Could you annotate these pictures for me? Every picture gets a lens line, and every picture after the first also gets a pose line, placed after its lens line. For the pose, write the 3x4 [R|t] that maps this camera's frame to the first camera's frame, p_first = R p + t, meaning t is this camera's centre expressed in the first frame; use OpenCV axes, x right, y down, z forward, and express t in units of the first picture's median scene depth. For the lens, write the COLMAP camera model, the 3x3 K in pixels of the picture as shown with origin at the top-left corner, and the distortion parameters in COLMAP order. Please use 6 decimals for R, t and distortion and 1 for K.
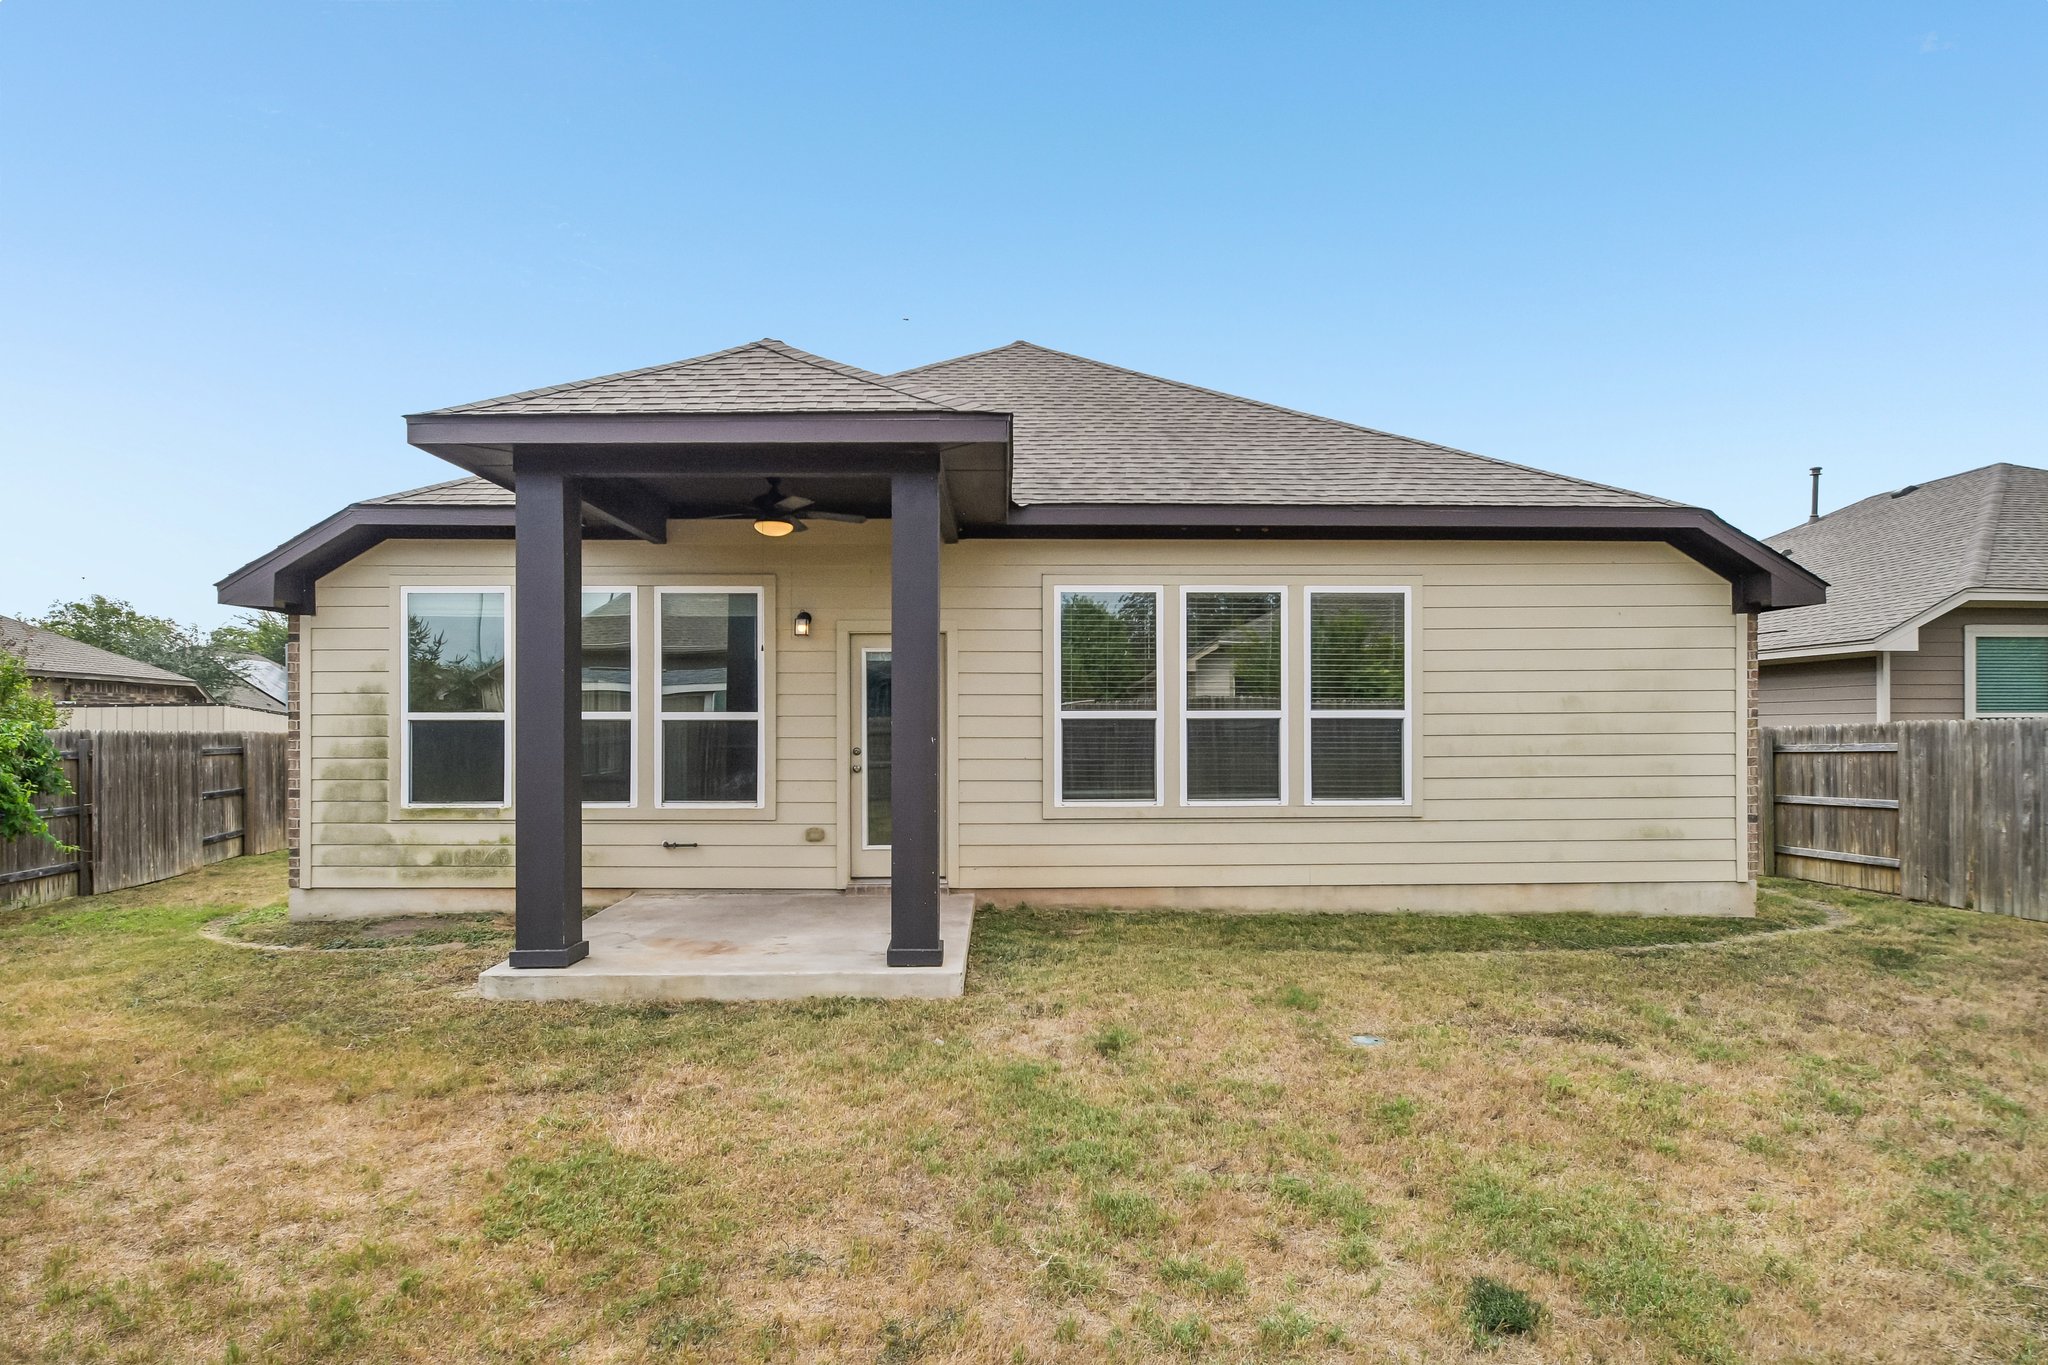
lens RADIAL K [[1074.2, 0, 1009.1], [0, 1074.2, 733.2], [0, 0, 1]] dist [0.000150, 0.000441]
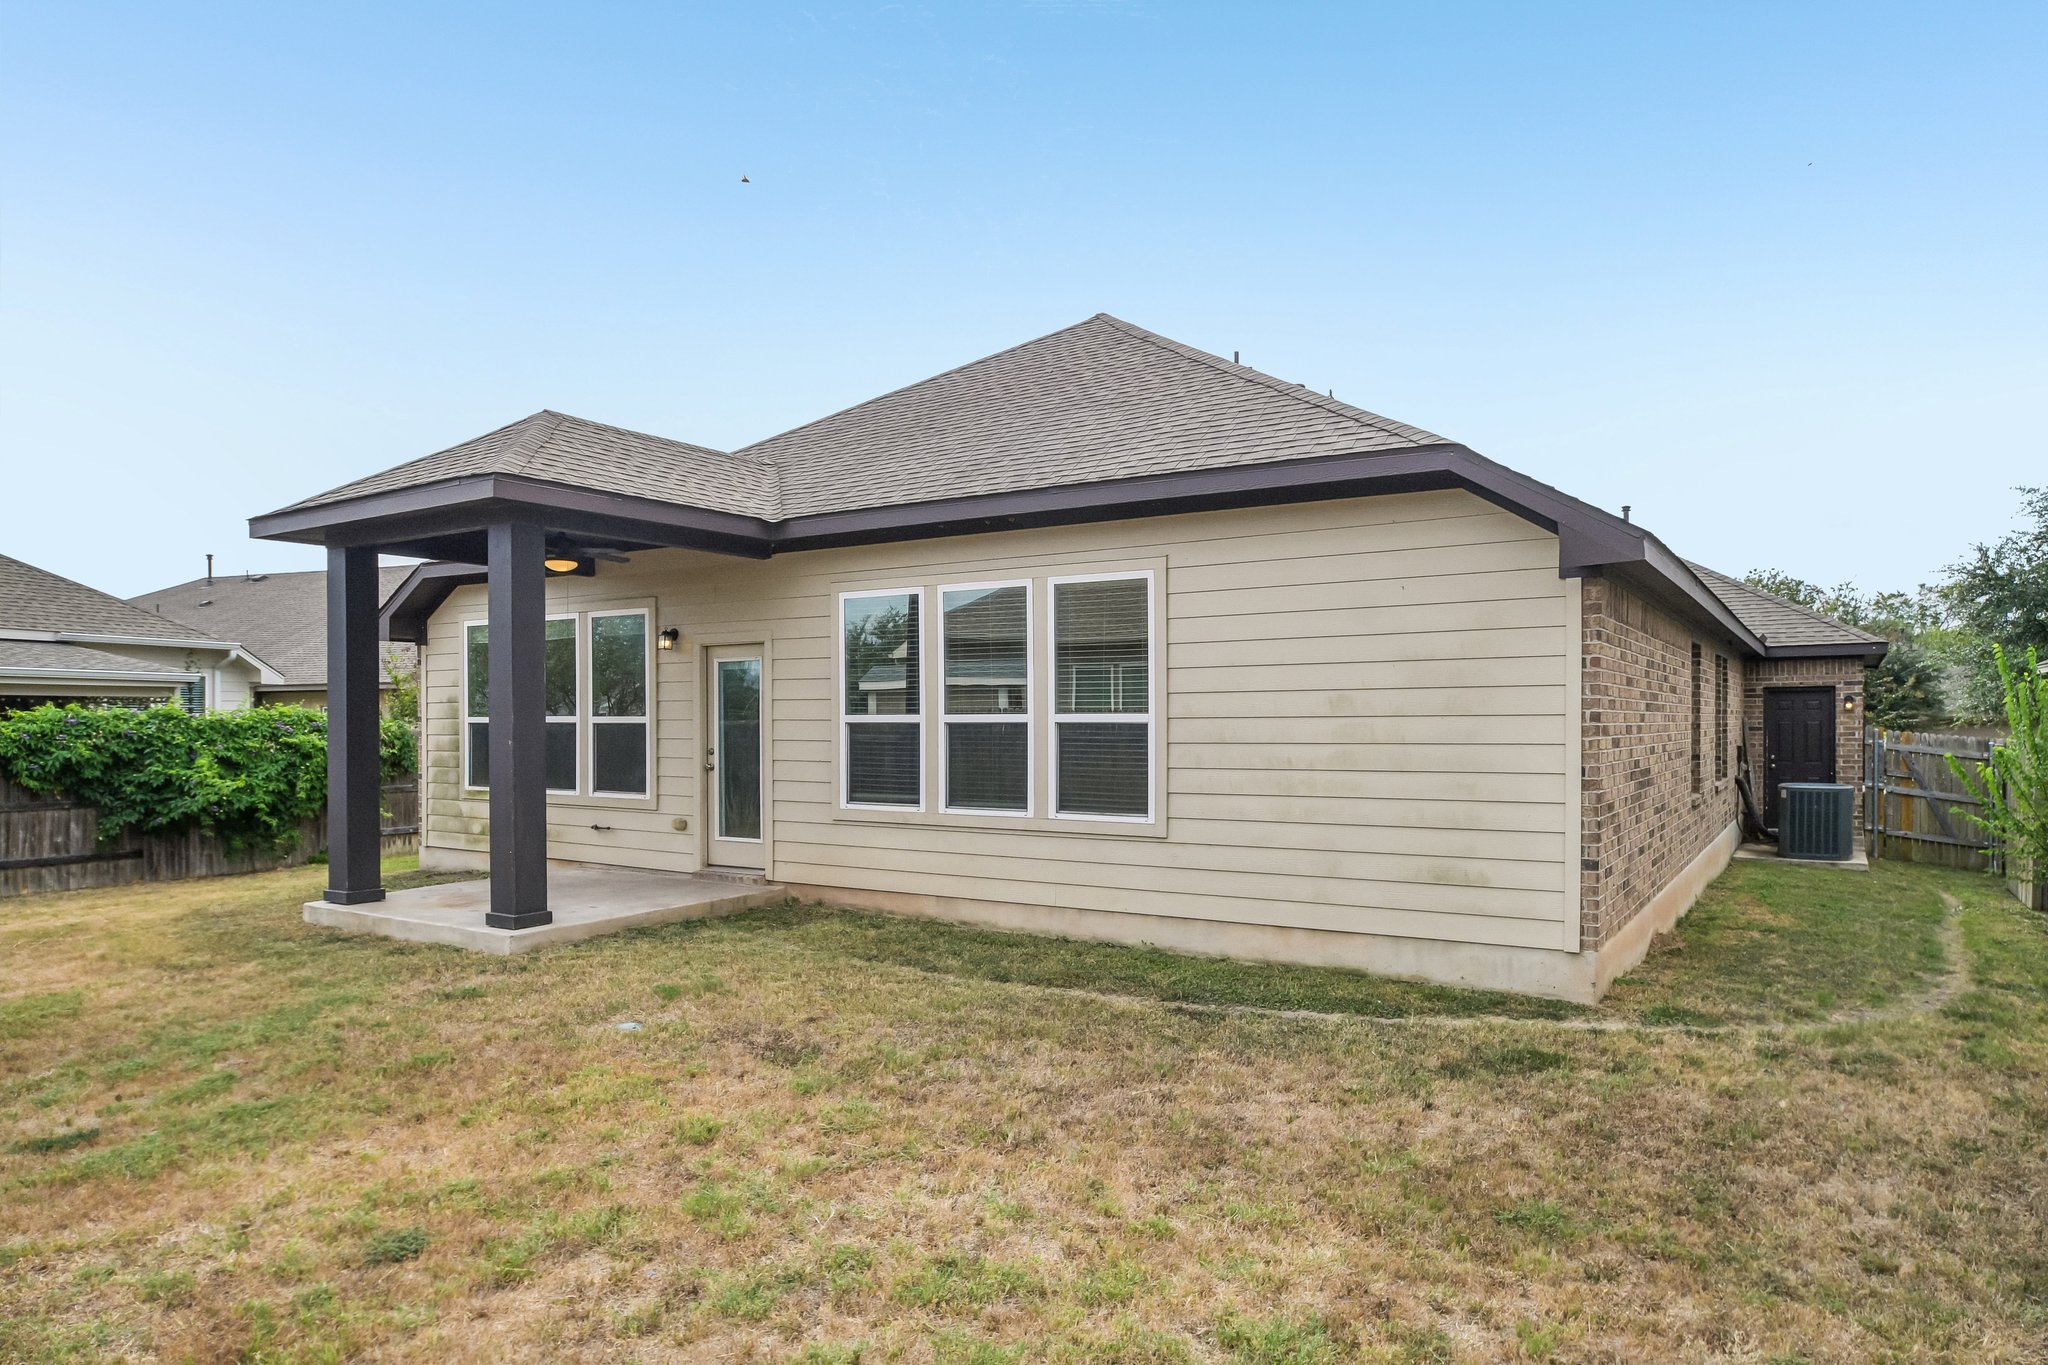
lens RADIAL K [[1240.0, 0, 1012.7], [0, 1240.0, 729.5], [0, 0, 1]] dist [-0.004730, 0.001014]
pose [[0.830881, 0.005200, -0.556426, 0.834555], [-0.001699, 0.999975, 0.006808, -0.015179], [0.556448, -0.004712, 0.830869, 0.108120]]
